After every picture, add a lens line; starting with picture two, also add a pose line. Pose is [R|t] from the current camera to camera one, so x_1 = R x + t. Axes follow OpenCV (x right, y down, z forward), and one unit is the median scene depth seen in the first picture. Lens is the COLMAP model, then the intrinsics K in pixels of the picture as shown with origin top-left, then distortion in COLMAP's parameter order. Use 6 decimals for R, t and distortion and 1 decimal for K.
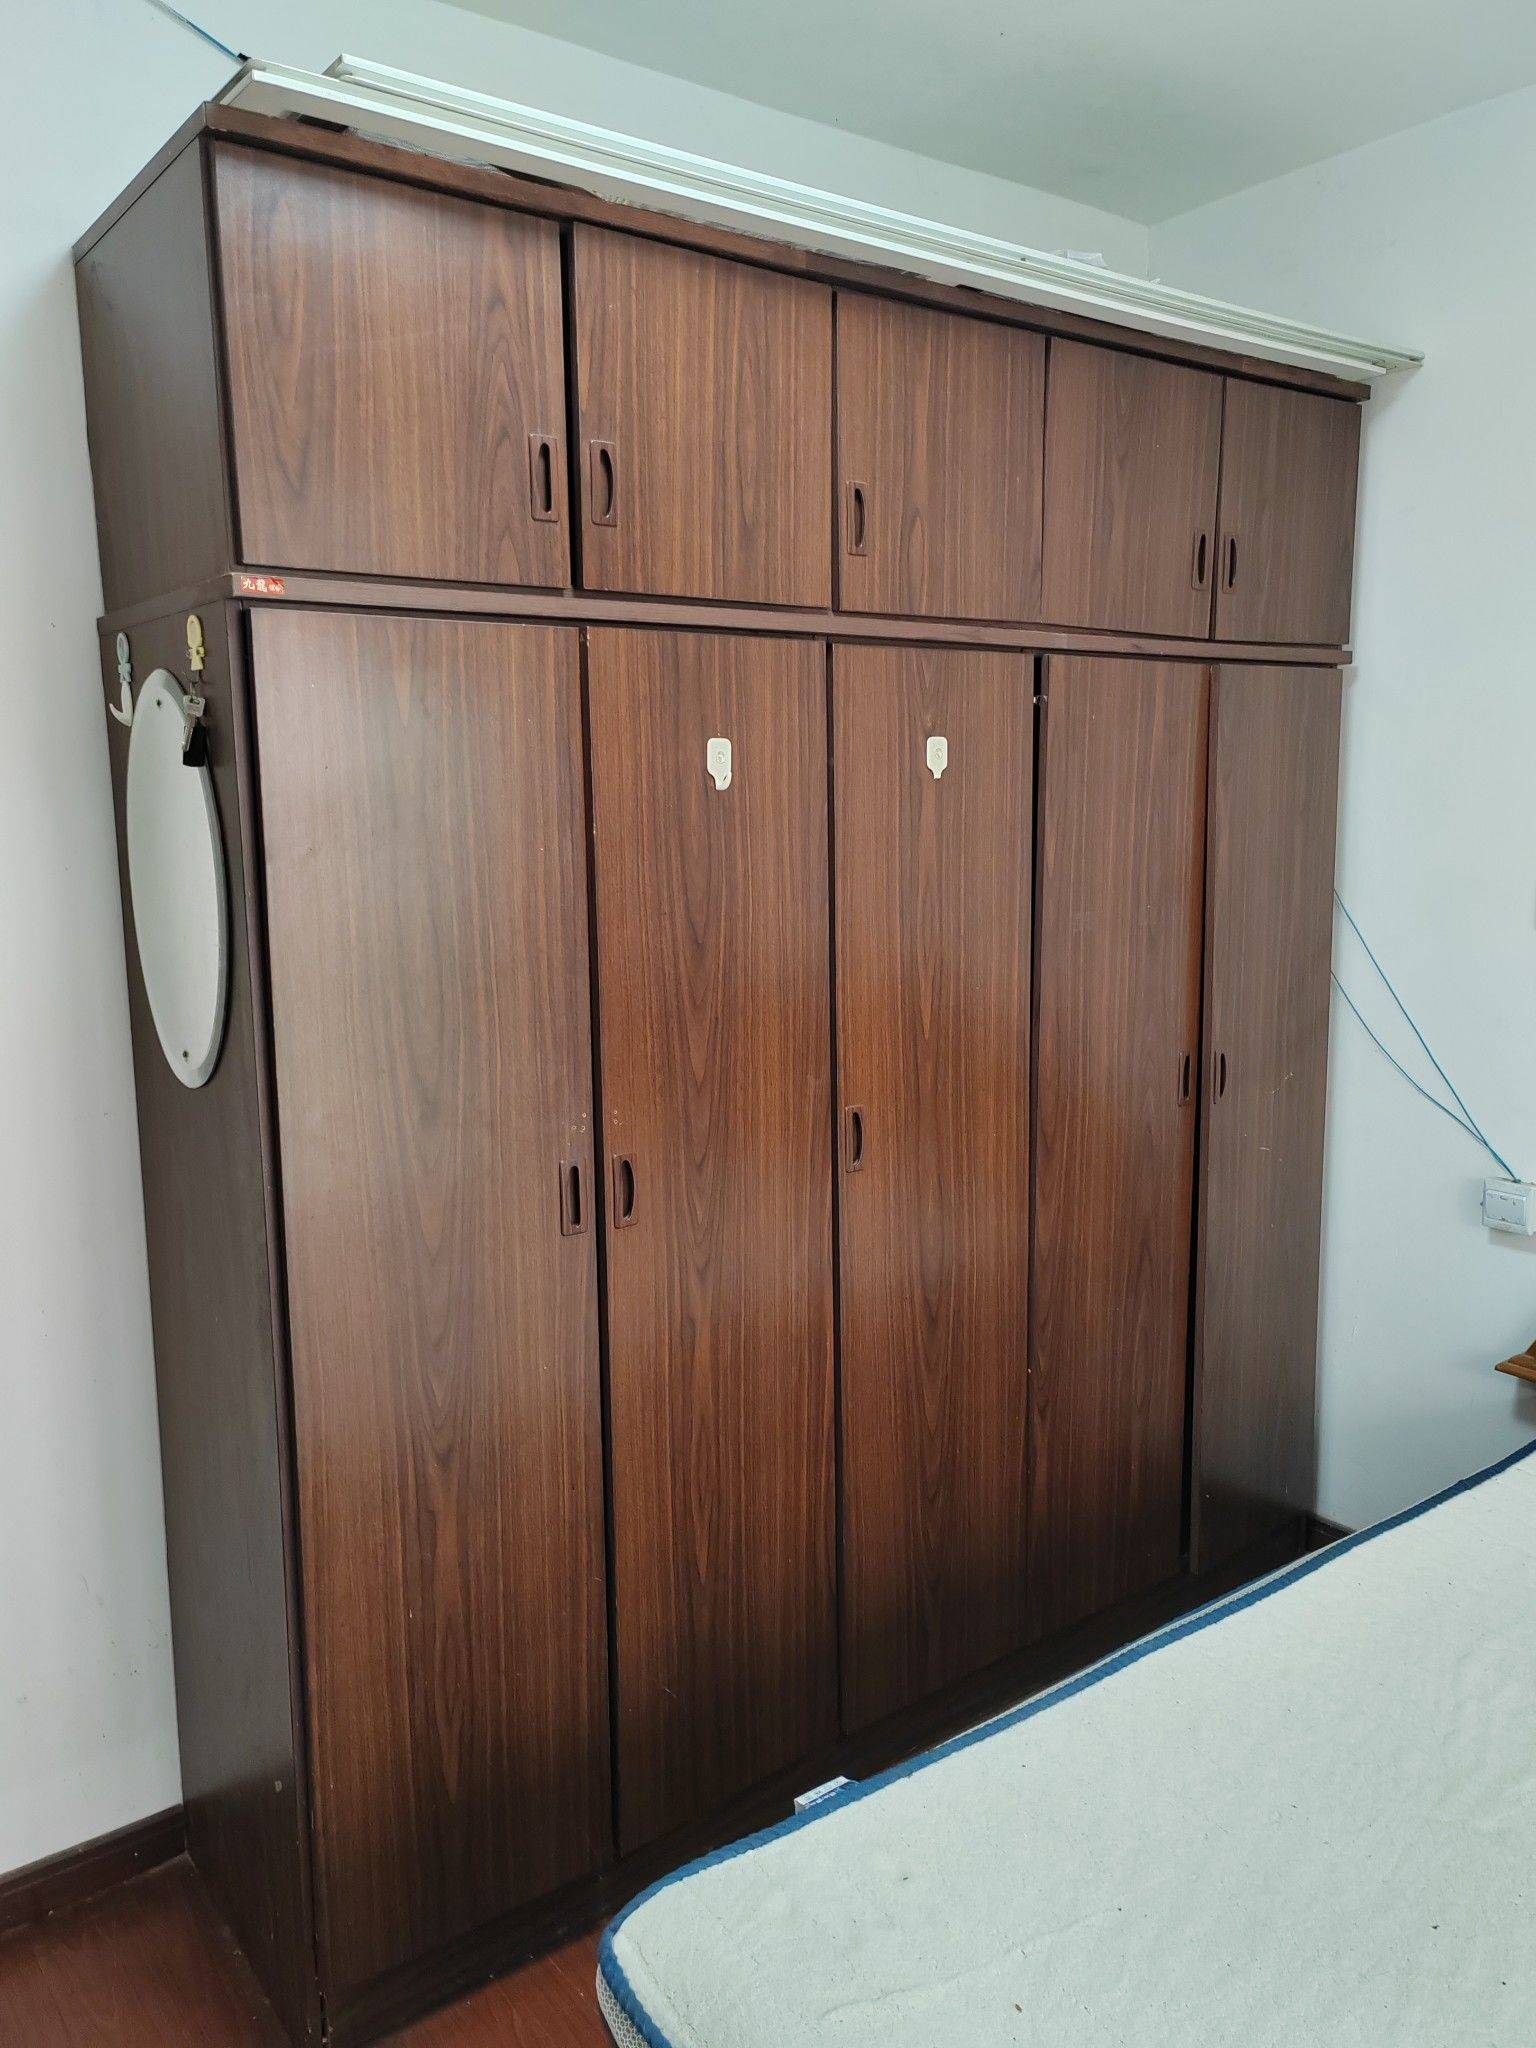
lens RADIAL K [[1547.4, 0, 771.9], [0, 1547.4, 1011.7], [0, 0, 1]] dist [0.028754, 0.019968]
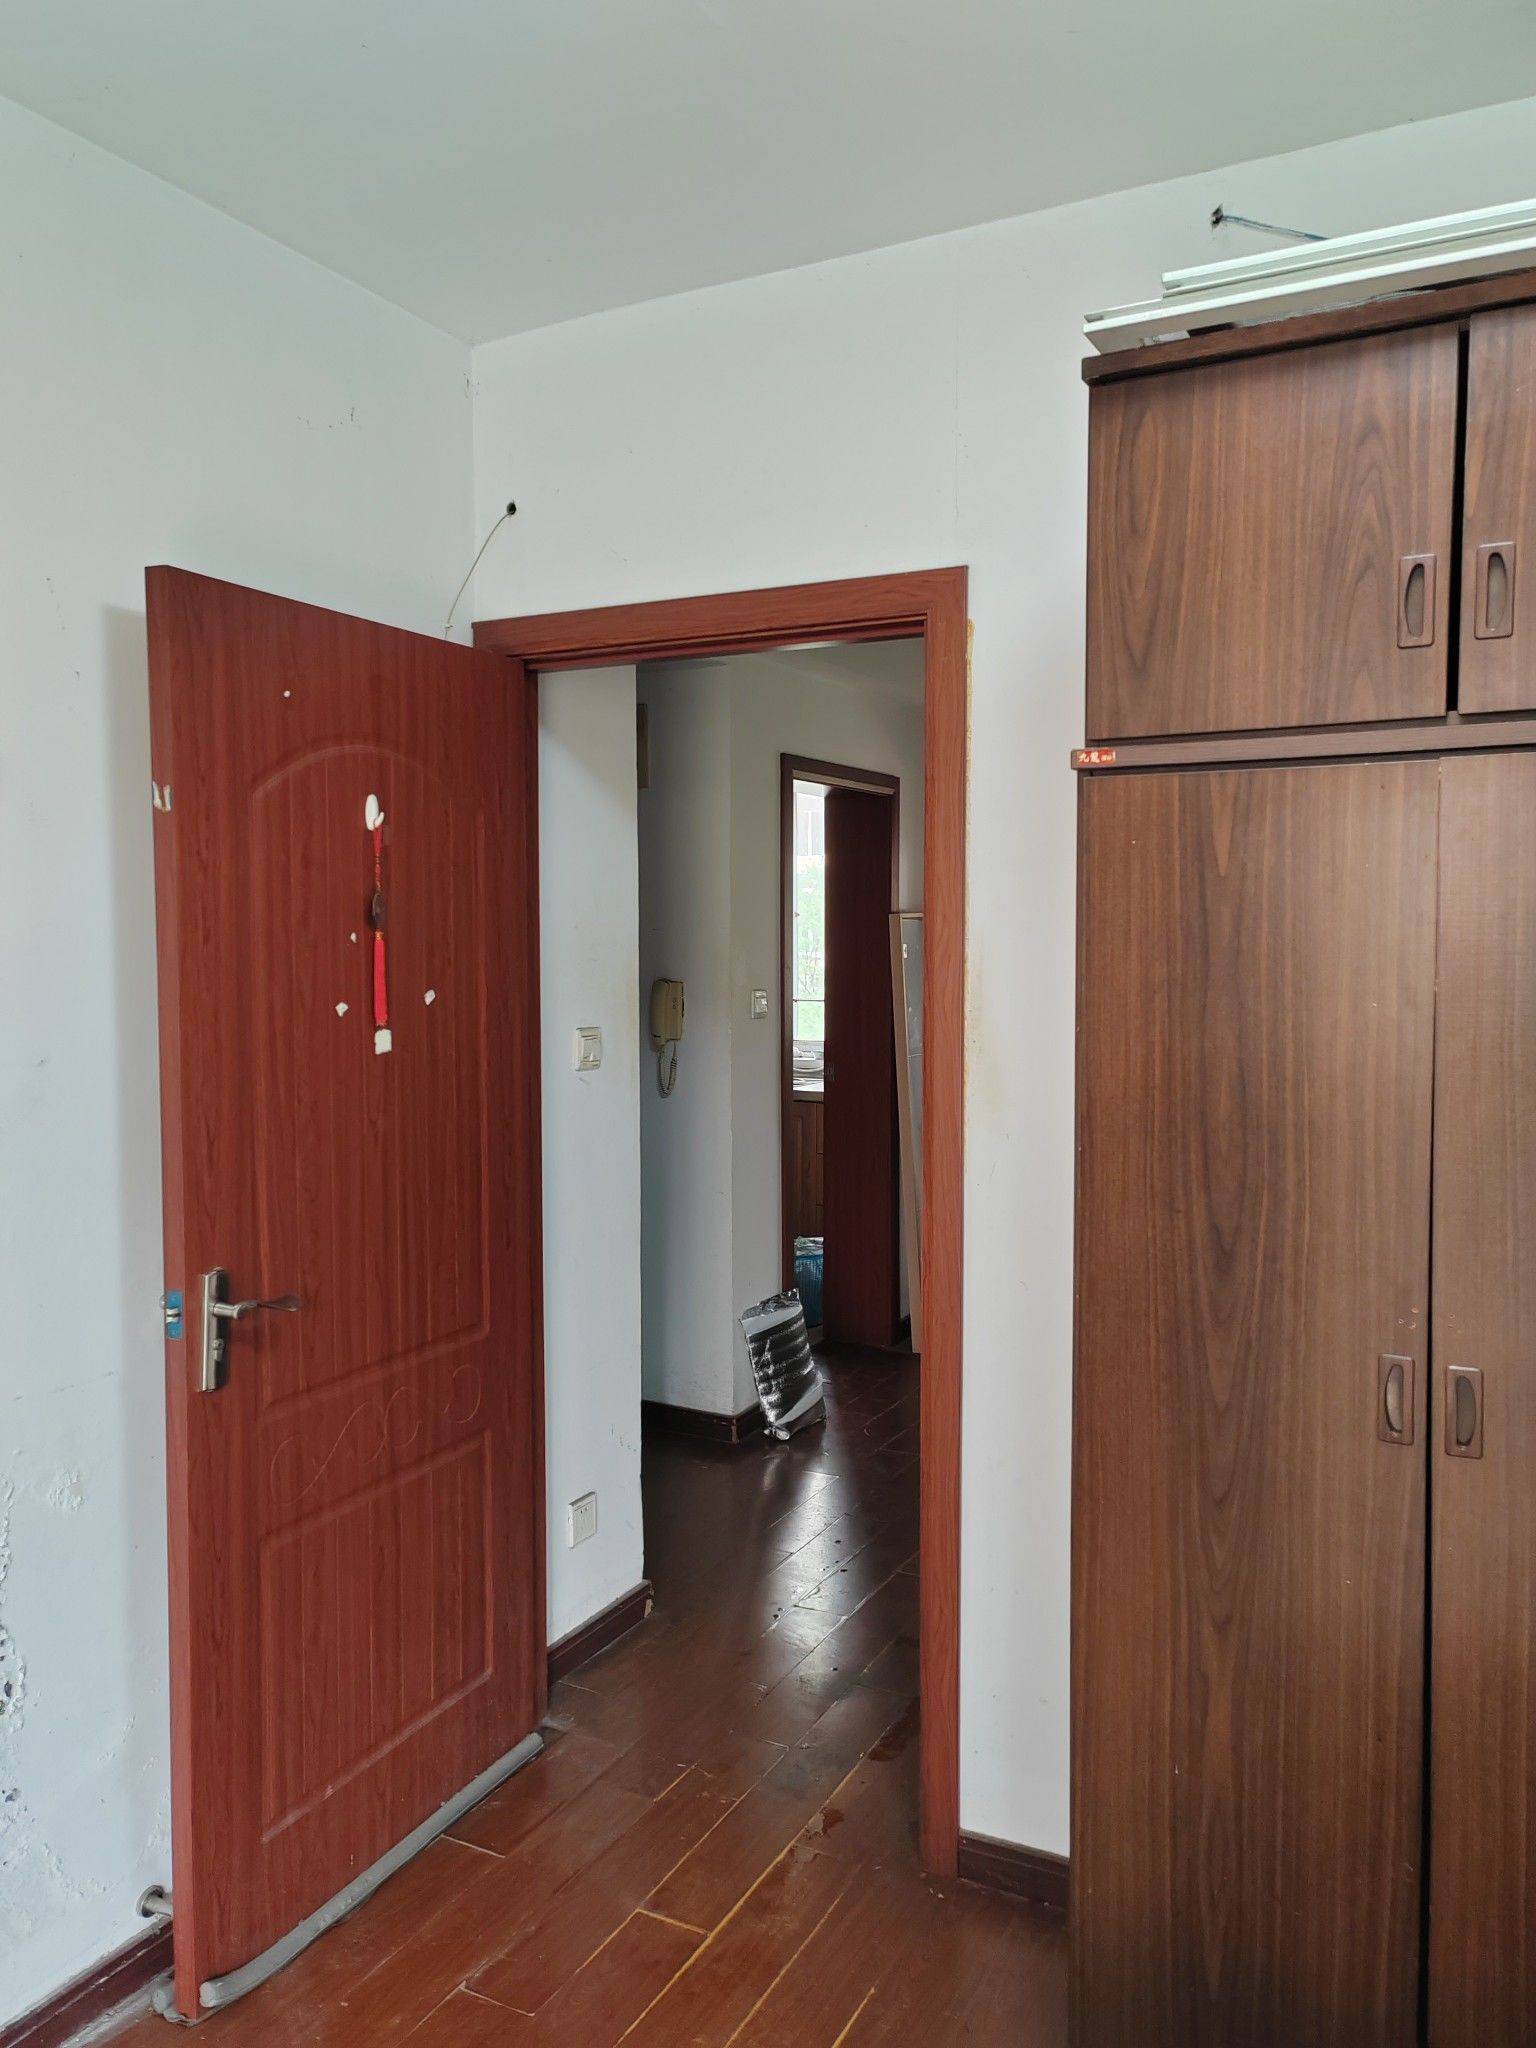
lens RADIAL K [[1547.4, 0, 770.9], [0, 1547.4, 1036.8], [0, 0, 1]] dist [0.028754, 0.019968]
pose [[0.429984, 0.060556, -0.900803, 0.545363], [-0.138132, 0.990414, 0.000645, -0.038405], [0.892207, 0.124153, 0.434227, 0.301103]]
